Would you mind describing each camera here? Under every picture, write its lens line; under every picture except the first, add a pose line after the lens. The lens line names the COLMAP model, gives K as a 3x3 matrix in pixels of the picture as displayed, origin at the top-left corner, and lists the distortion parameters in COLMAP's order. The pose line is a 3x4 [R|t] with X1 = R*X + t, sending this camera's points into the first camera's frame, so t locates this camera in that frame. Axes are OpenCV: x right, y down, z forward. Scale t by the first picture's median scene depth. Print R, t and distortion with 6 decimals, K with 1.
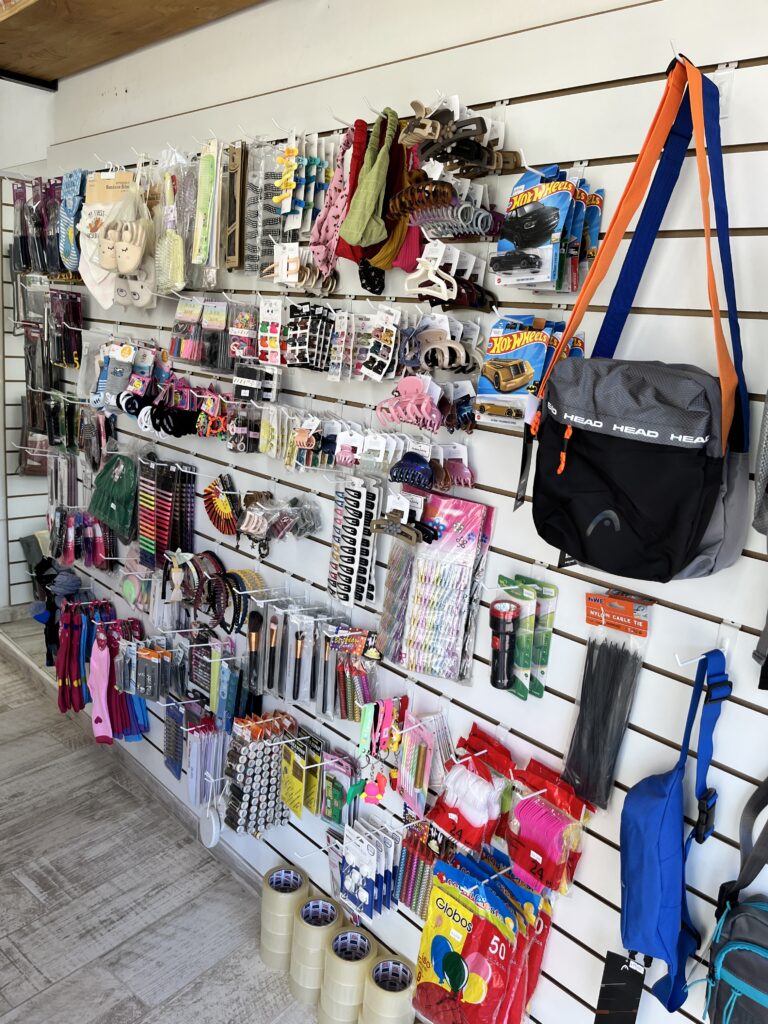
lens RADIAL K [[783.9, 0, 379.4], [0, 783.9, 513.1], [0, 0, 1]] dist [0.037900, -0.053717]
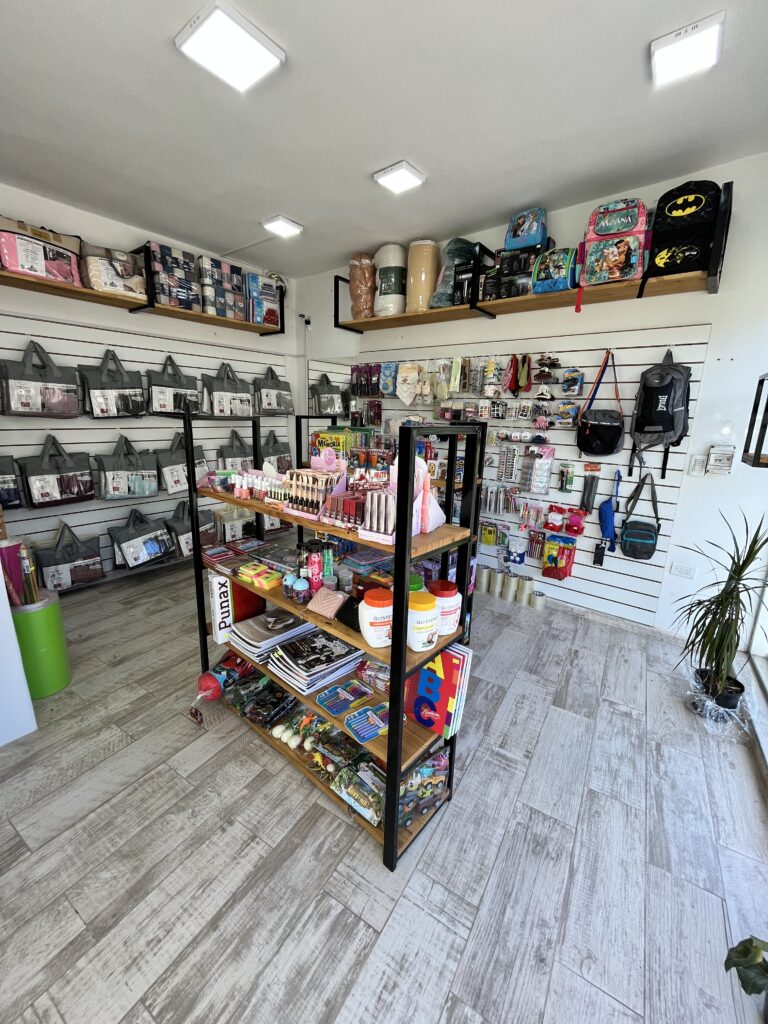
lens RADIAL K [[414.4, 0, 386.3], [0, 414.4, 509.6], [0, 0, 1]] dist [0.001682, -0.000028]
pose [[0.989407, -0.081139, 0.120373, -0.986992], [0.080433, 0.996702, 0.010724, 0.211566], [-0.120846, -0.000928, 0.992671, -1.011140]]
